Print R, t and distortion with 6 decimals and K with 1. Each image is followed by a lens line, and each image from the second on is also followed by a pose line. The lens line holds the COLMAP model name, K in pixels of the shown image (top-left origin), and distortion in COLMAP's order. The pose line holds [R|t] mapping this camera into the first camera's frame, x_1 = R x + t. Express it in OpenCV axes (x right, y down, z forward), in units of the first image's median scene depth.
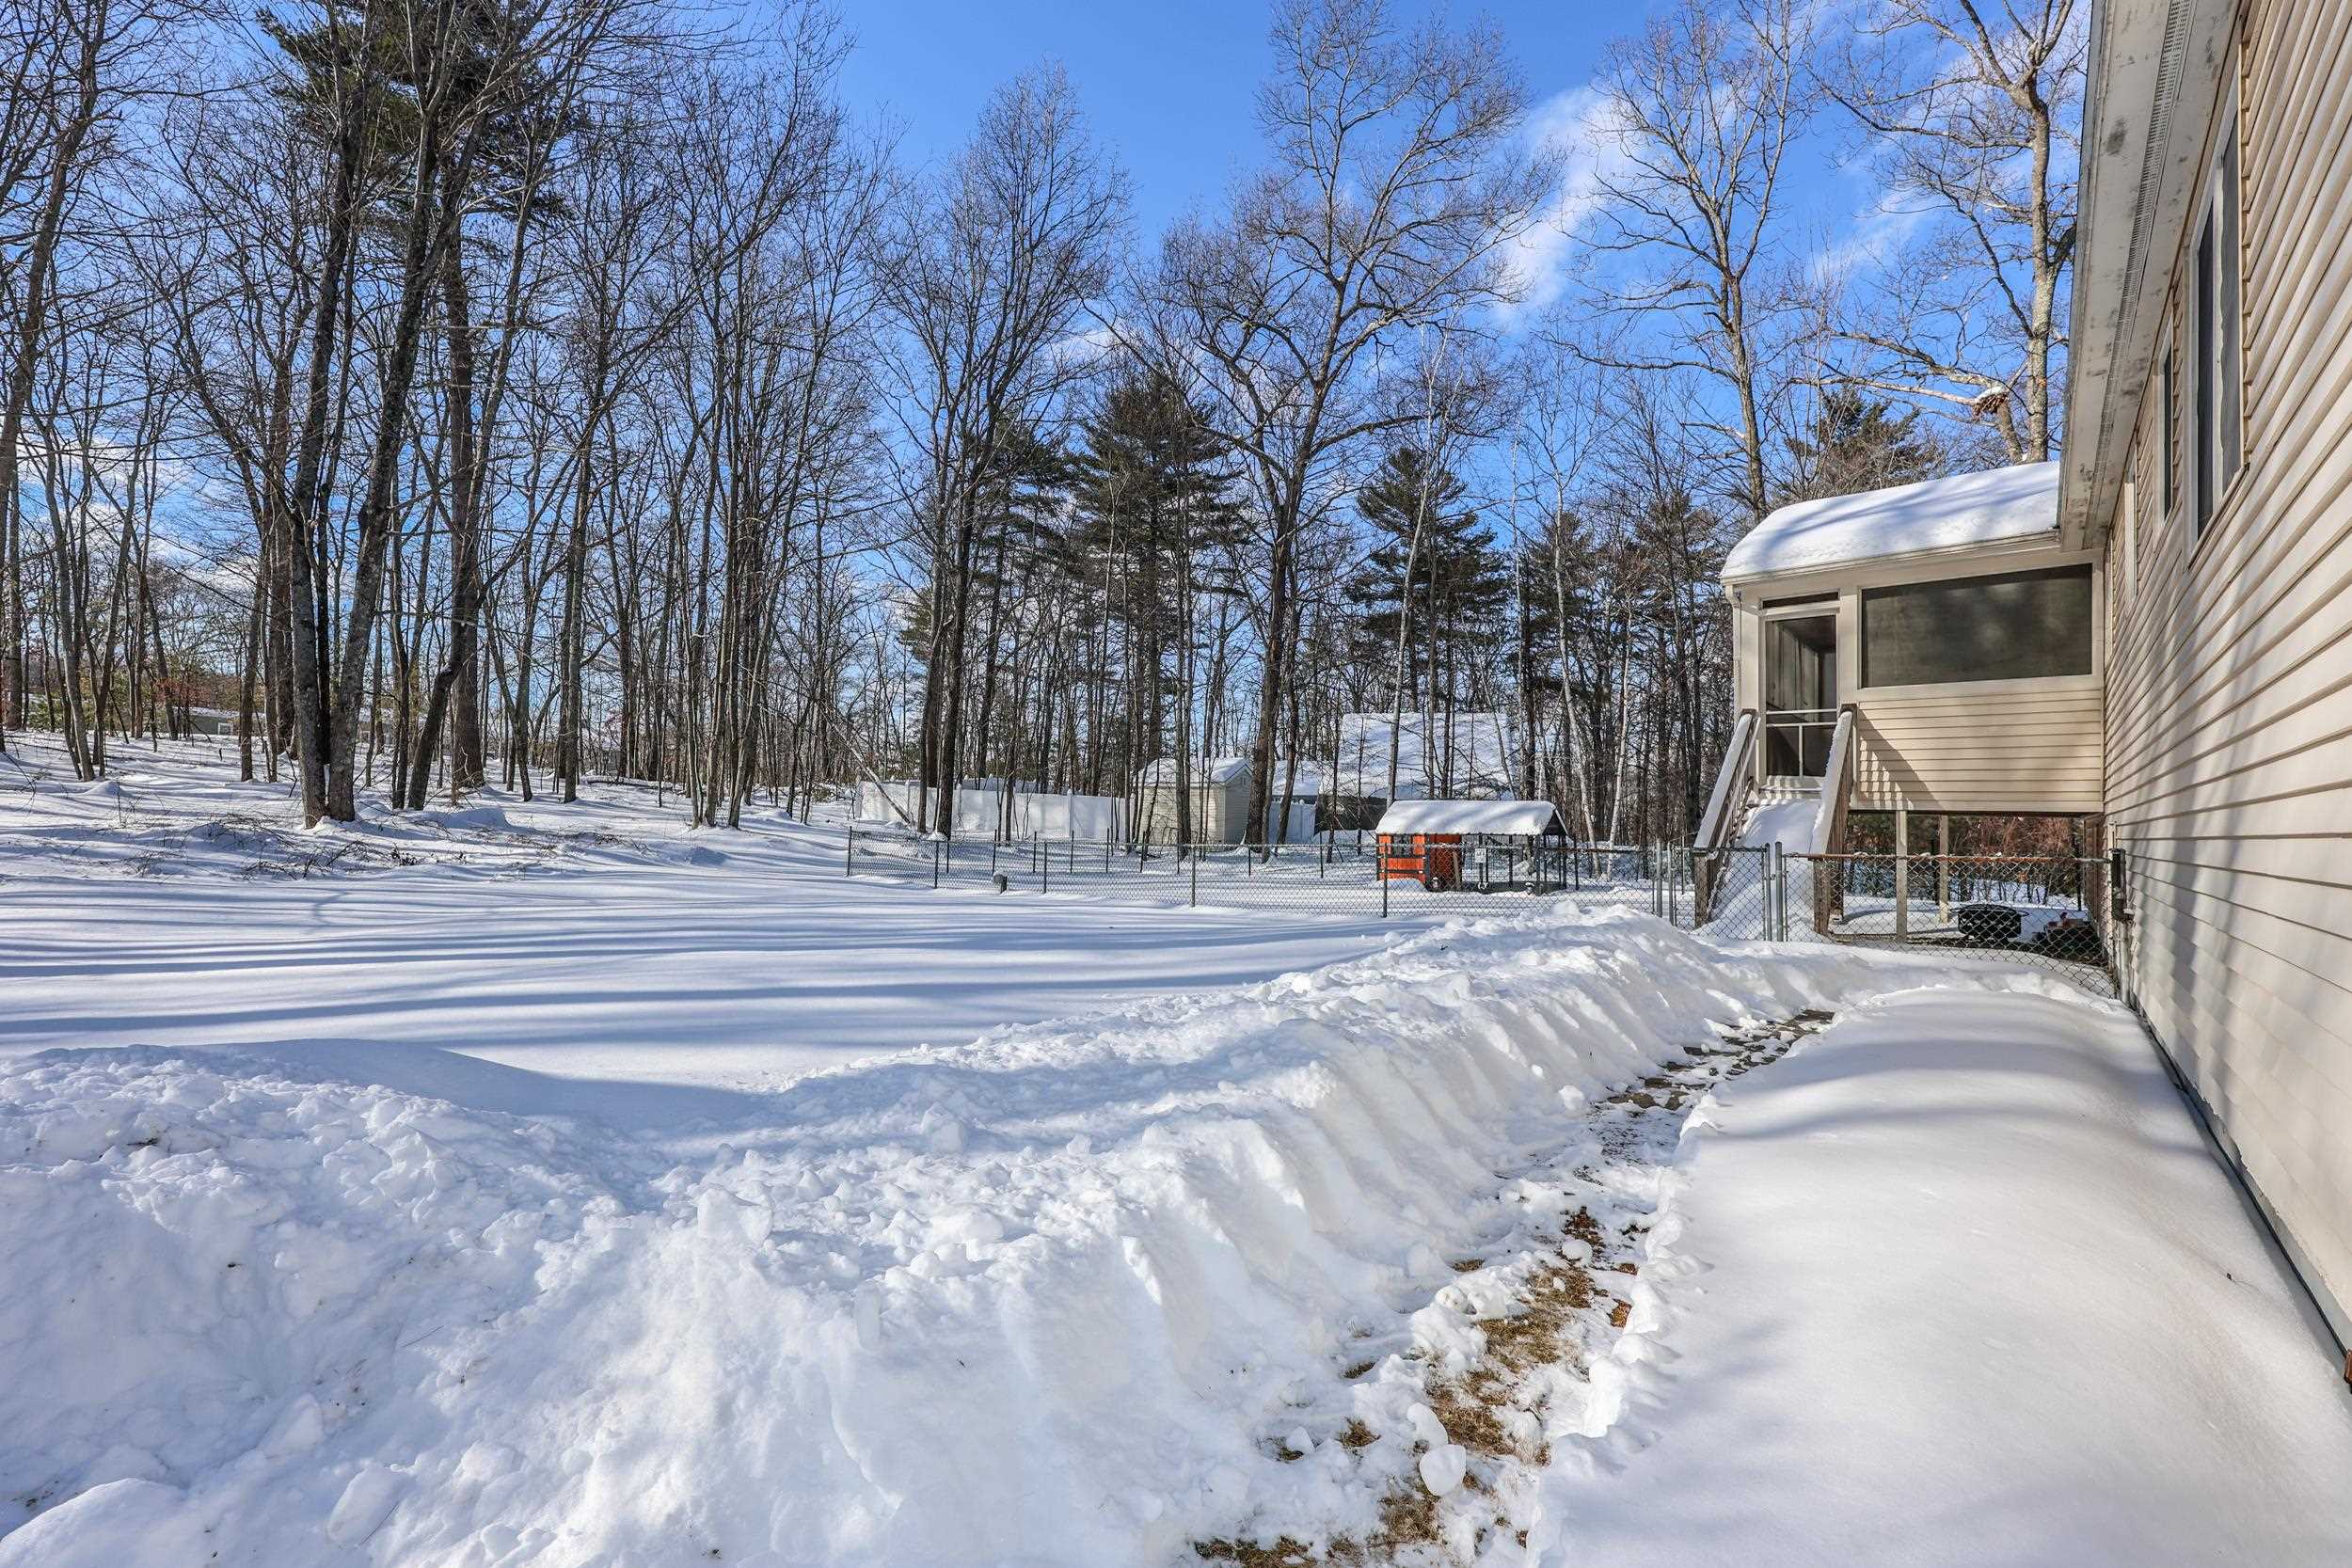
lens RADIAL K [[954.9, 0, 1172.2], [0, 954.9, 787.5], [0, 0, 1]] dist [0.000461, 0.000186]
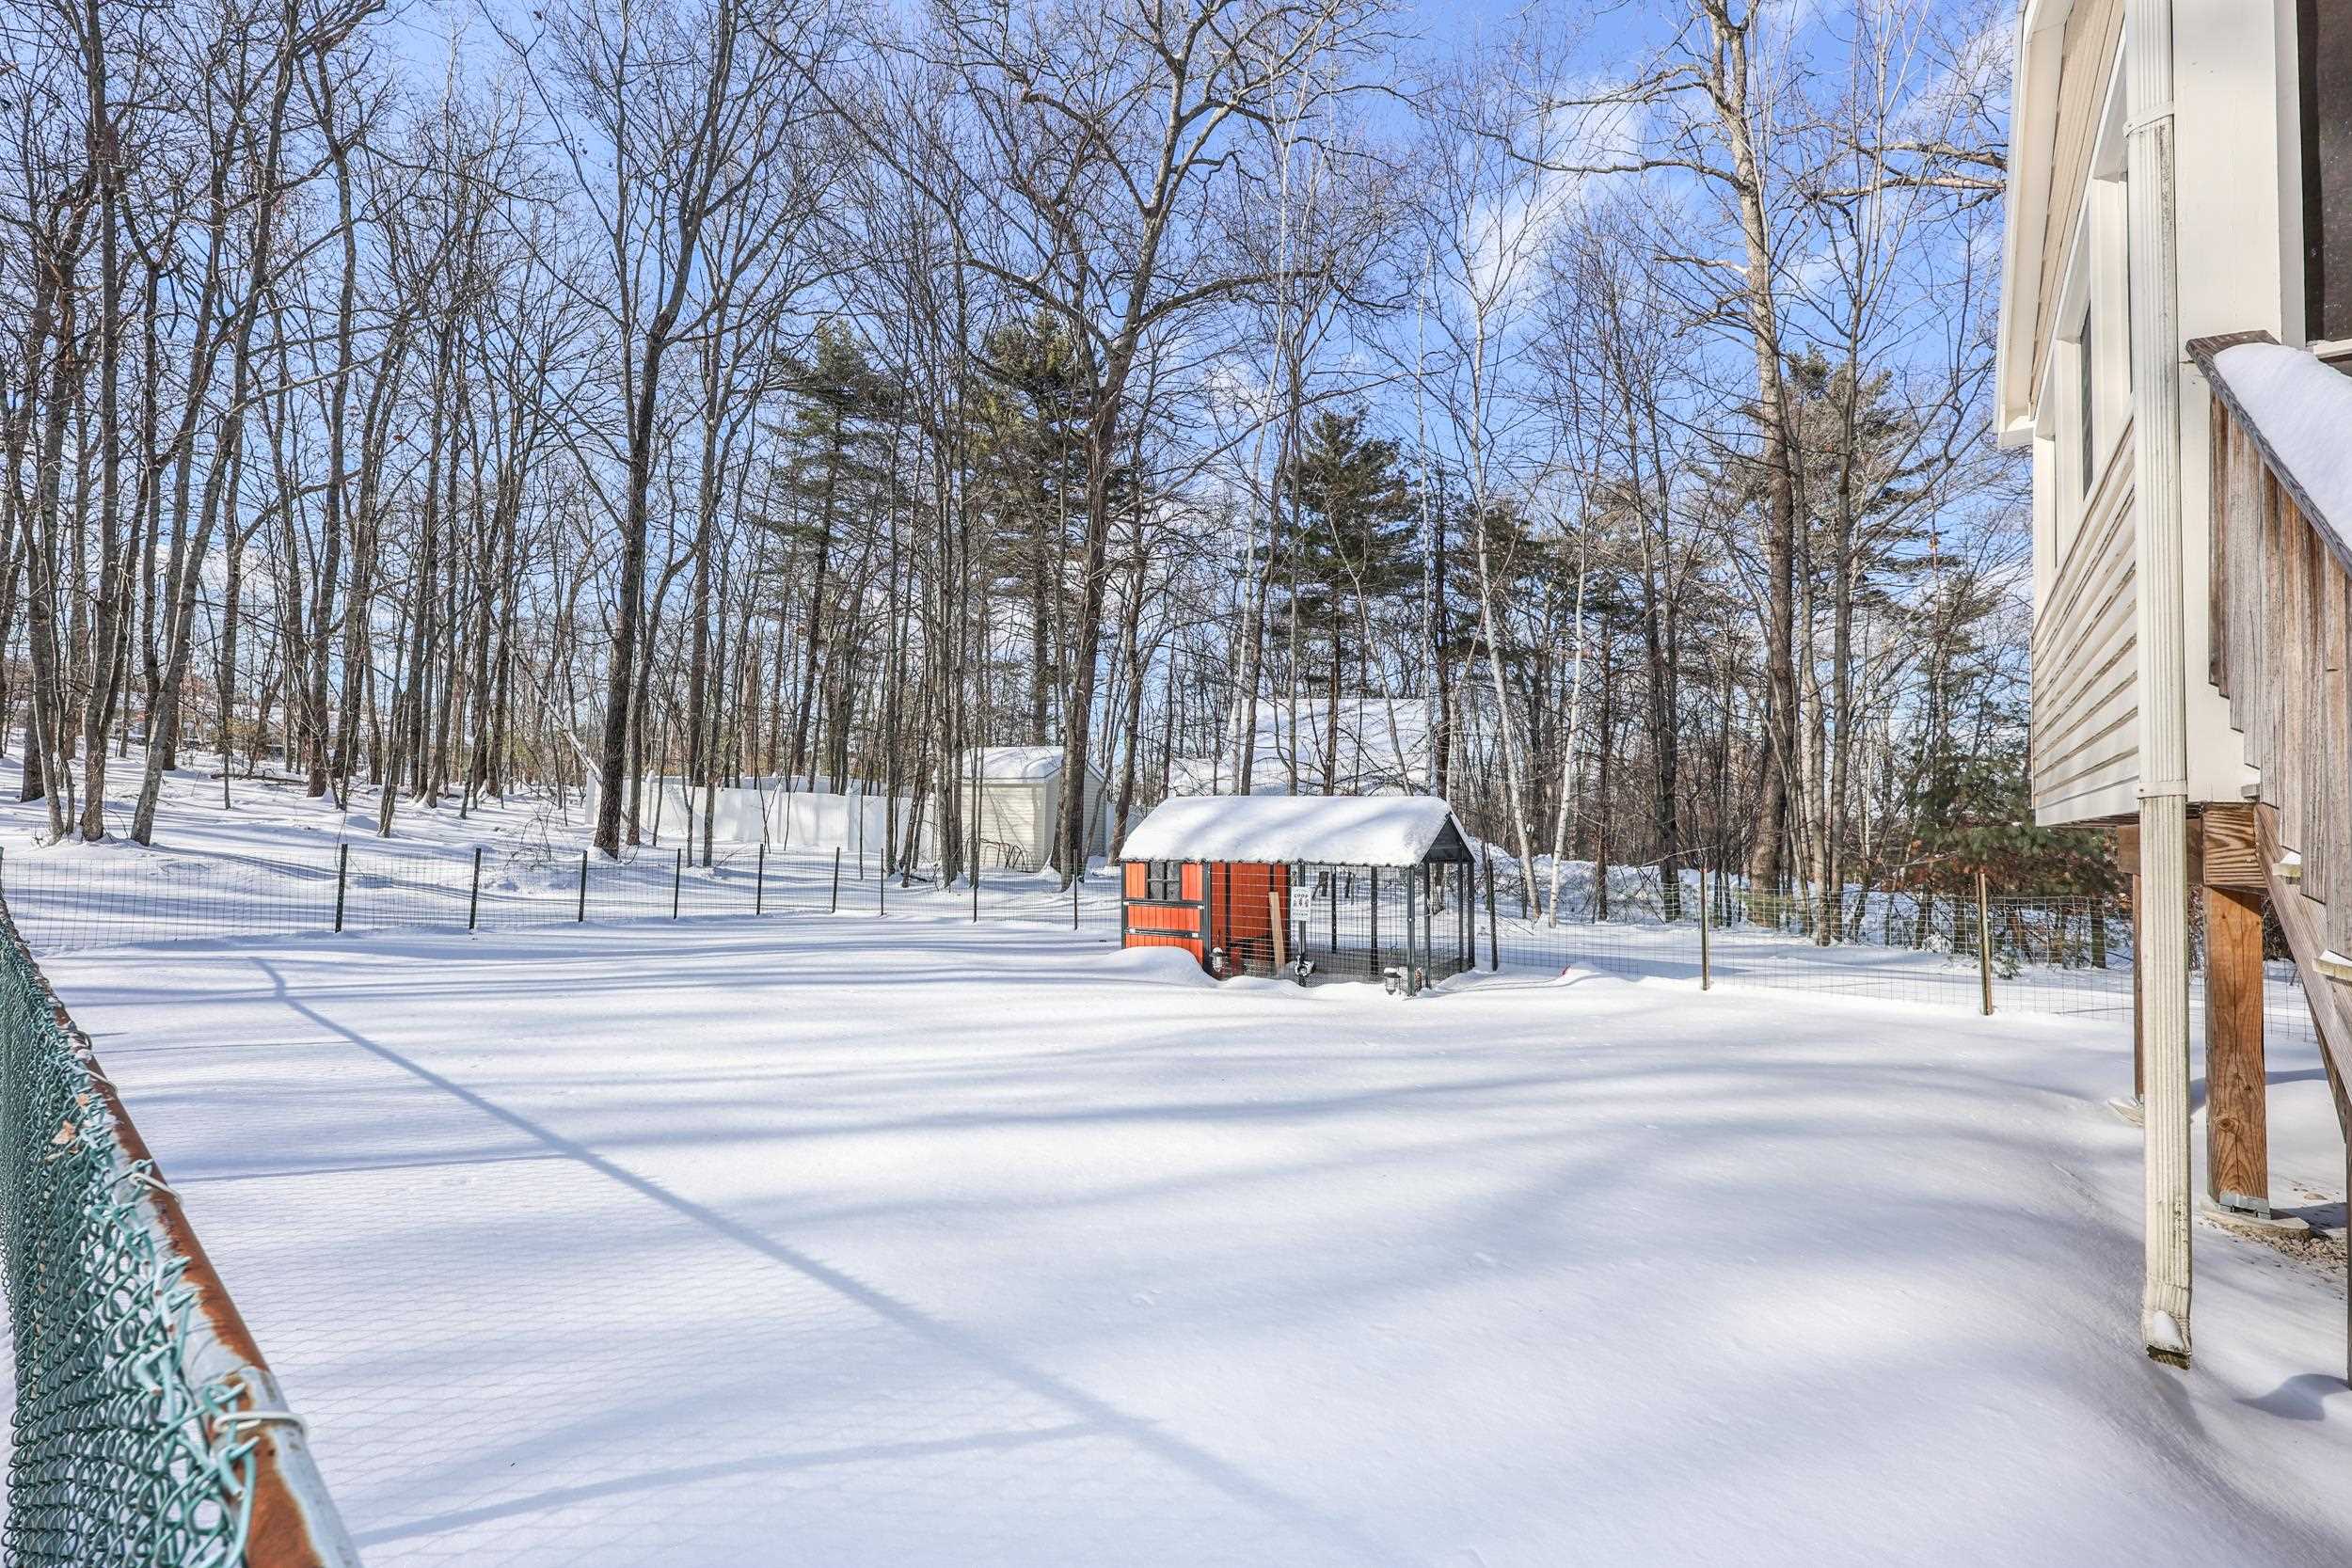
lens RADIAL K [[938.2, 0, 1174.0], [0, 938.2, 786.9], [0, 0, 1]] dist [-0.000892, -0.000069]
pose [[0.998709, 0.008011, 0.050156, 0.136361], [-0.007665, 0.999945, -0.007091, 0.007505], [-0.050210, 0.006697, 0.998716, 0.302608]]
